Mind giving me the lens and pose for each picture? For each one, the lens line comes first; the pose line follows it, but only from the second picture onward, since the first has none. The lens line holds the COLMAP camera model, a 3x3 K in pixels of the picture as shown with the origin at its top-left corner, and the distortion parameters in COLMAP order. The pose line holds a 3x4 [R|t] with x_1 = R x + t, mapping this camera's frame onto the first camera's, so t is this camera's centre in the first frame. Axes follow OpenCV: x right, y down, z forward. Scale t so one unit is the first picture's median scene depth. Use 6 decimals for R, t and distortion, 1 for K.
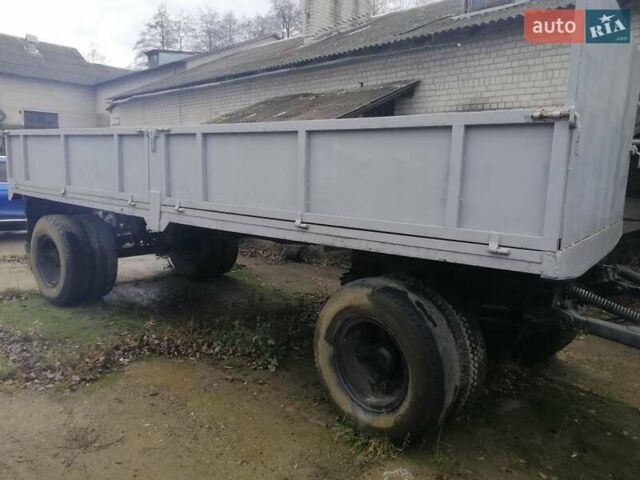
lens RADIAL K [[476.6, 0, 320.0], [0, 476.6, 240.0], [0, 0, 1]] dist [0.042712, -0.050355]
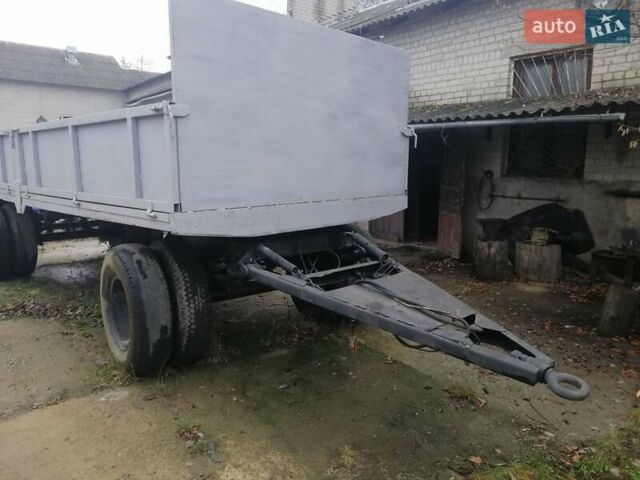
lens RADIAL K [[476.6, 0, 320.0], [0, 476.6, 240.0], [0, 0, 1]] dist [0.042712, -0.050355]
pose [[0.993615, -0.015869, -0.111703, 0.568586], [0.017216, 0.999790, 0.011105, 0.049539], [0.111503, -0.012957, 0.993680, -0.133822]]
